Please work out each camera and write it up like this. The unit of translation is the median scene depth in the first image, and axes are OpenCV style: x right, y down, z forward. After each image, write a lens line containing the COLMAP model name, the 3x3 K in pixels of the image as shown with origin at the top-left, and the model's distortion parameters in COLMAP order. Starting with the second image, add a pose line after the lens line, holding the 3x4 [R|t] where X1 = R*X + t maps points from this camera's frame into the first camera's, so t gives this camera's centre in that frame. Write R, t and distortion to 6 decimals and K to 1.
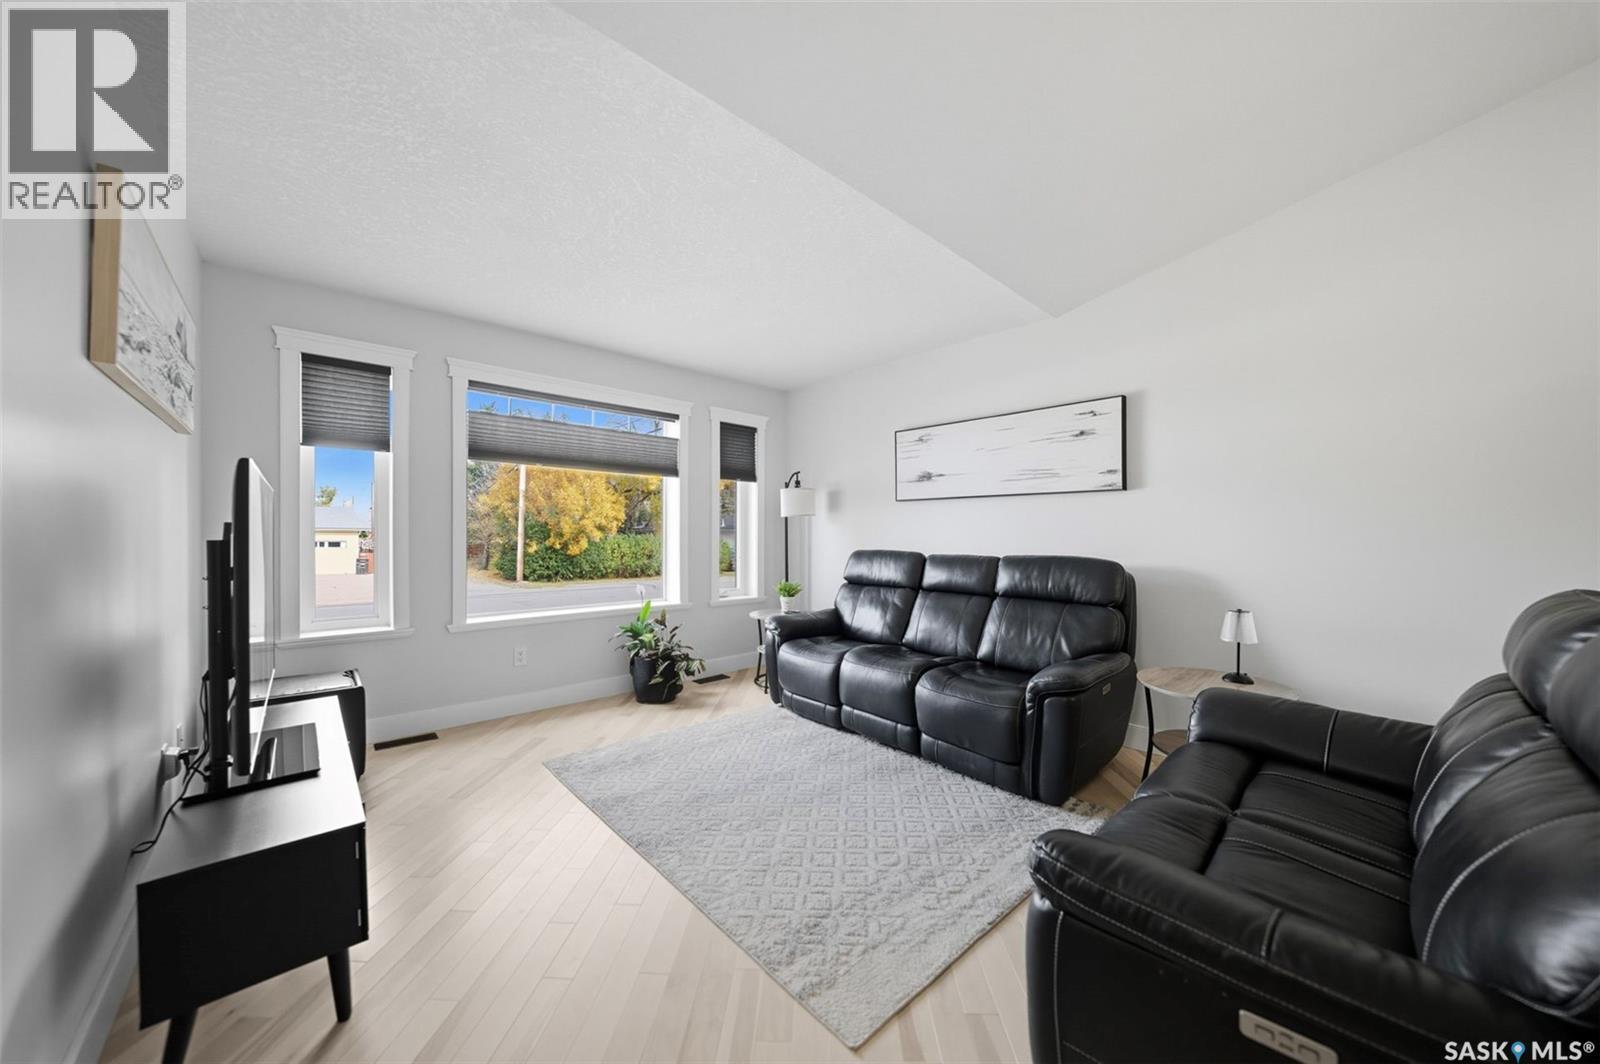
lens RADIAL K [[565.7, 0, 800.0], [0, 565.7, 532.0], [0, 0, 1]] dist [-0.029004, 0.006760]
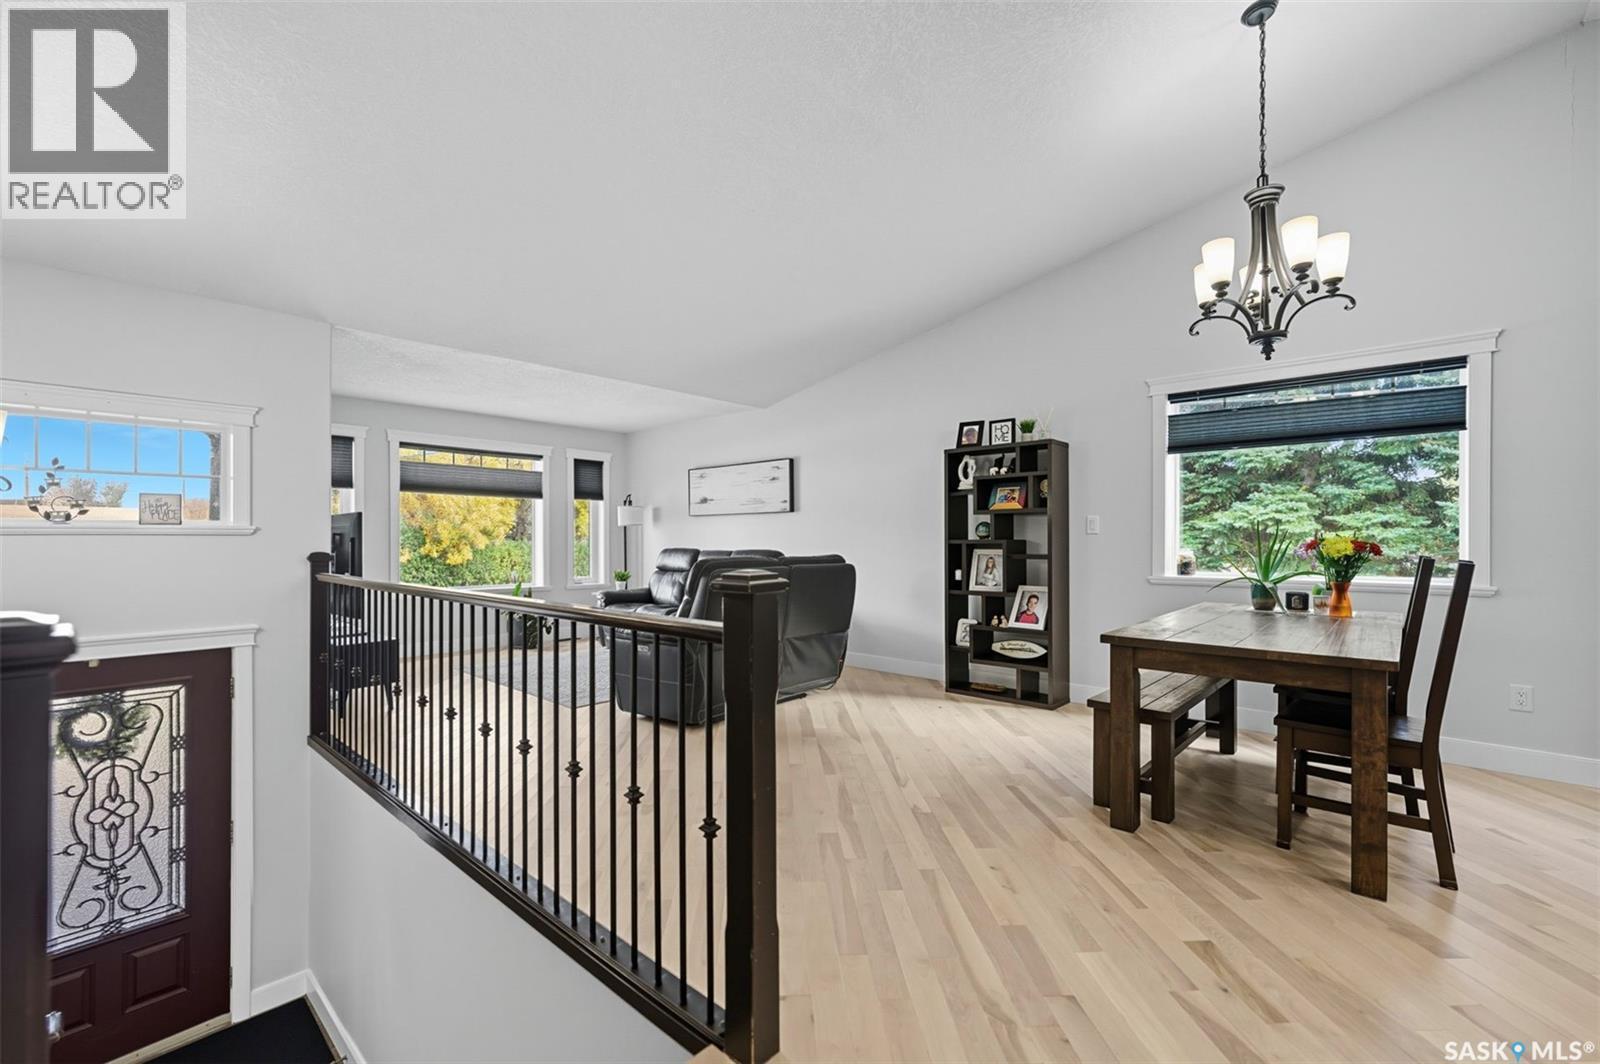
lens RADIAL K [[678.7, 0, 800.0], [0, 678.7, 532.0], [0, 0, 1]] dist [0.000368, 0.000019]
pose [[0.995751, -0.002585, 0.092050, 0.295942], [0.003290, 0.999966, -0.007511, 0.003577], [-0.092027, 0.007782, 0.995726, -0.829912]]
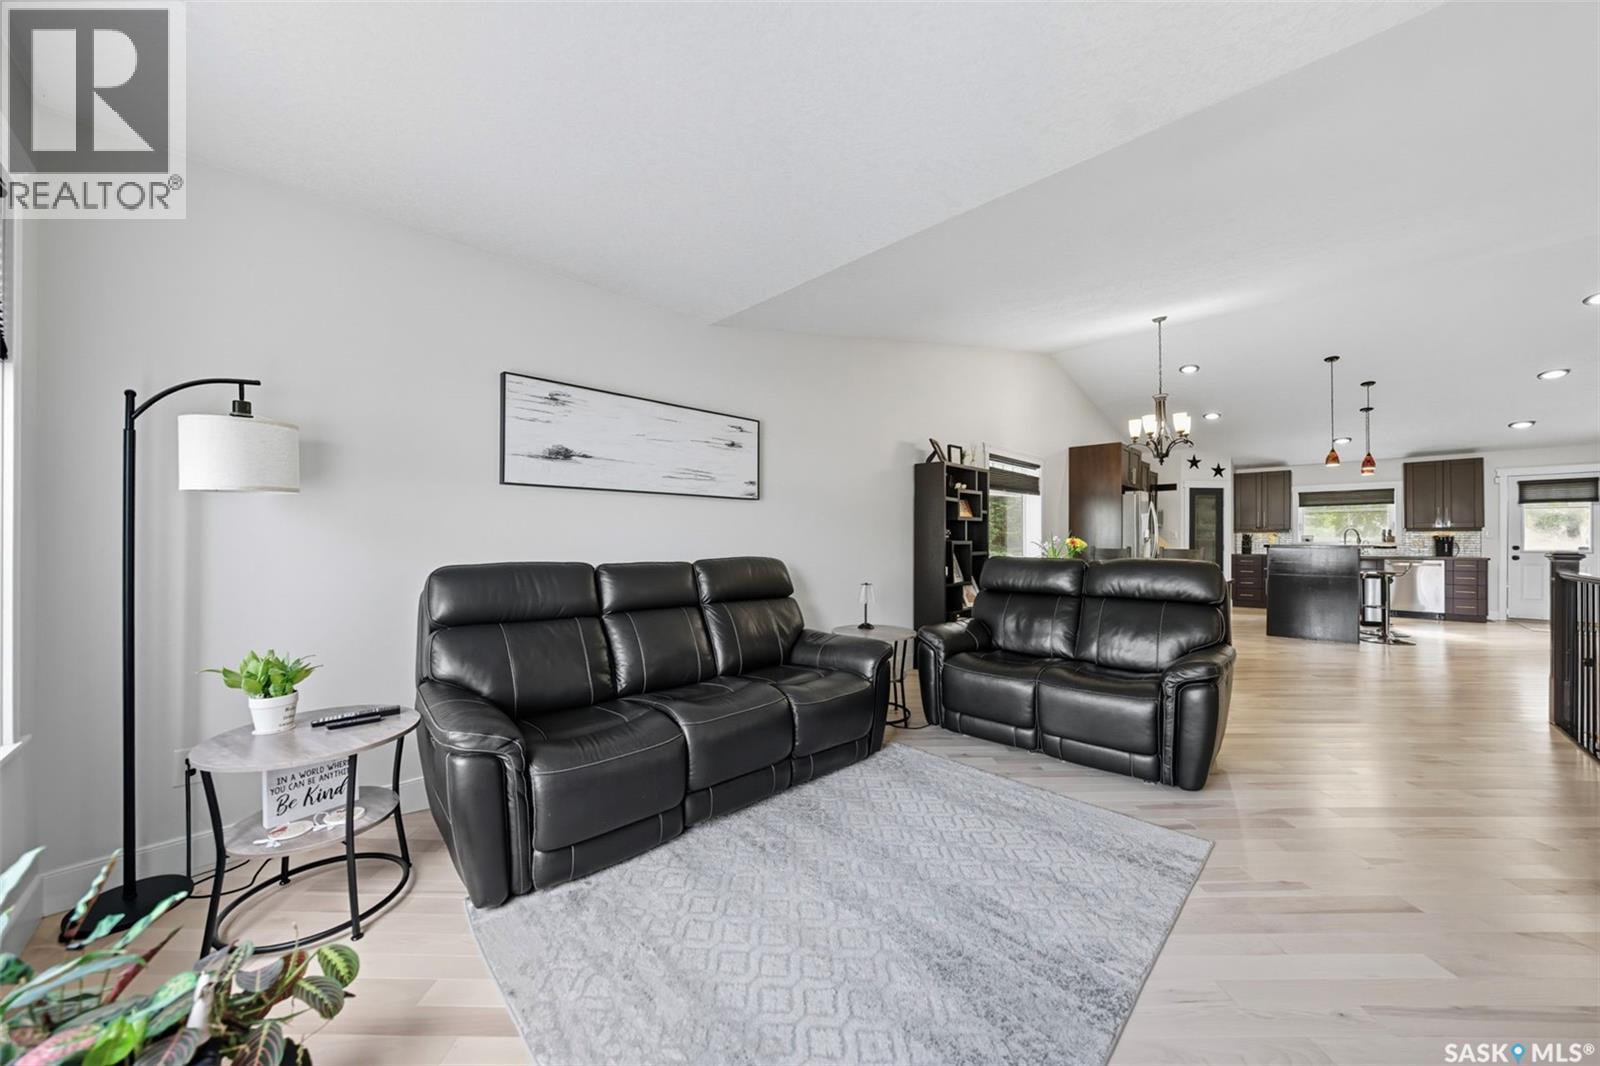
lens RADIAL K [[565.7, 0, 800.0], [0, 565.7, 533.0], [0, 0, 1]] dist [-0.029004, 0.006760]
pose [[-0.056051, 0.011065, 0.998367, -0.461106], [0.001545, 0.999938, -0.010996, 0.007422], [-0.998427, 0.000926, -0.056065, 0.705748]]
